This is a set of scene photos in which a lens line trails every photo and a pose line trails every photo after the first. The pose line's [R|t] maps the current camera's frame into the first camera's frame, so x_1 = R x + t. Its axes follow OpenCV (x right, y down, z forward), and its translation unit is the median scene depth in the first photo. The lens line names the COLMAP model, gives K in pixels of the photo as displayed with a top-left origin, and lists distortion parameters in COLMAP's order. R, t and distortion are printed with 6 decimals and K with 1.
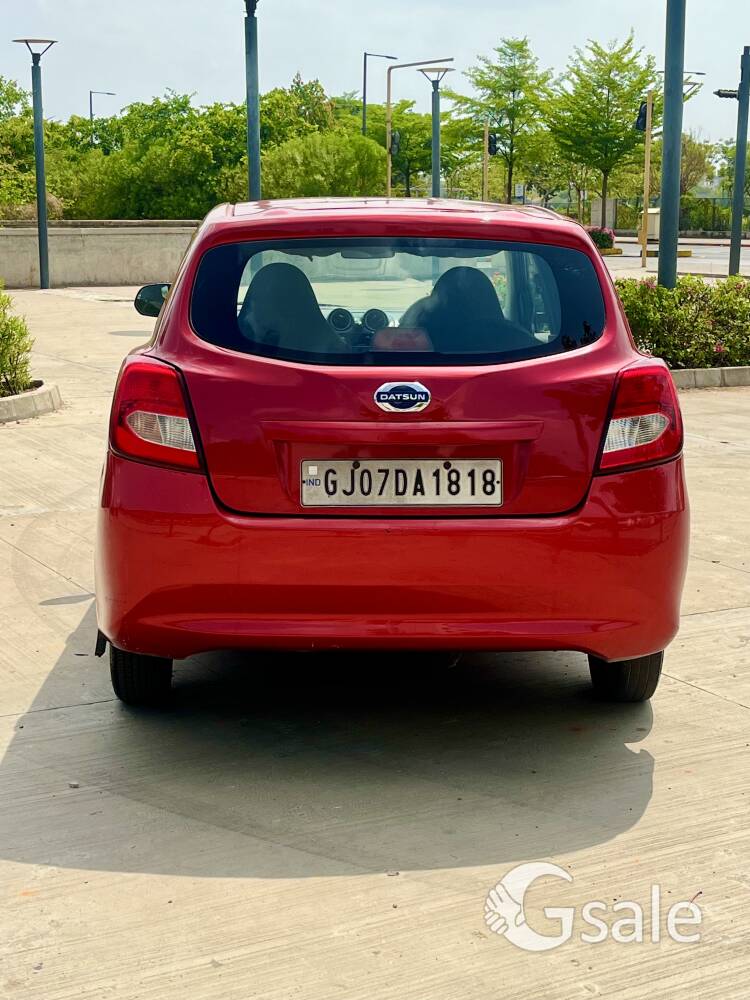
lens RADIAL K [[1545.3, 0, 375.0], [0, 1545.3, 500.0], [0, 0, 1]] dist [0.040306, 0.026378]
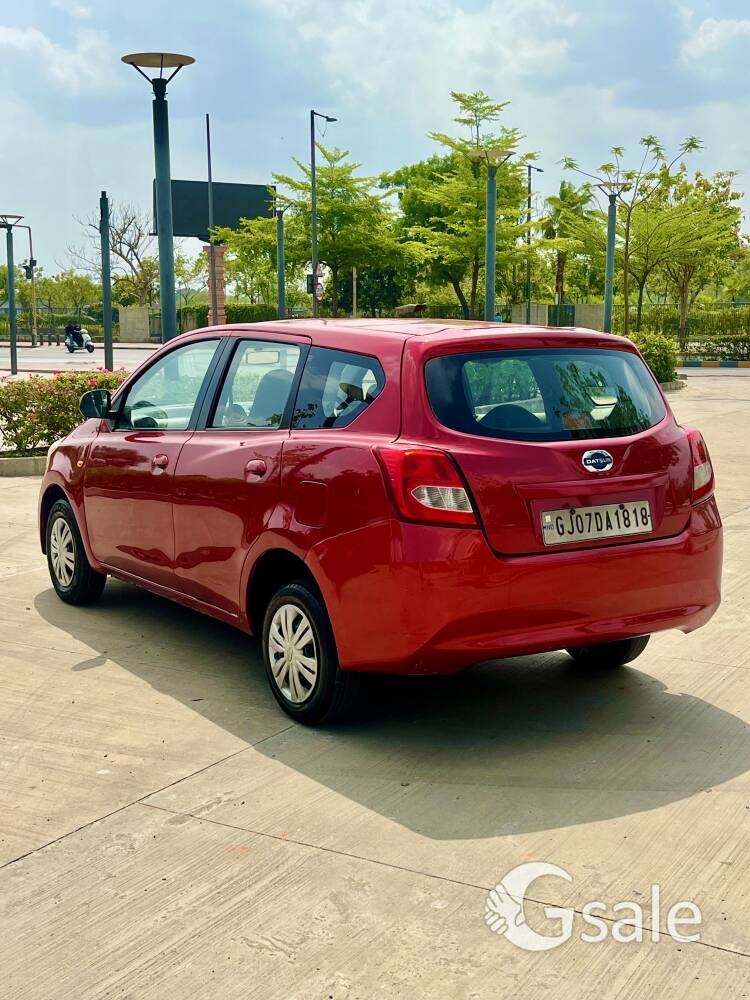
lens RADIAL K [[1248.4, 0, 375.0], [0, 1248.4, 500.0], [0, 0, 1]] dist [0.062662, -0.081180]
pose [[0.864141, -0.078759, 0.497048, -0.719634], [0.098840, 0.995002, -0.014176, -0.034918], [-0.493447, 0.061378, 0.867607, 0.114829]]
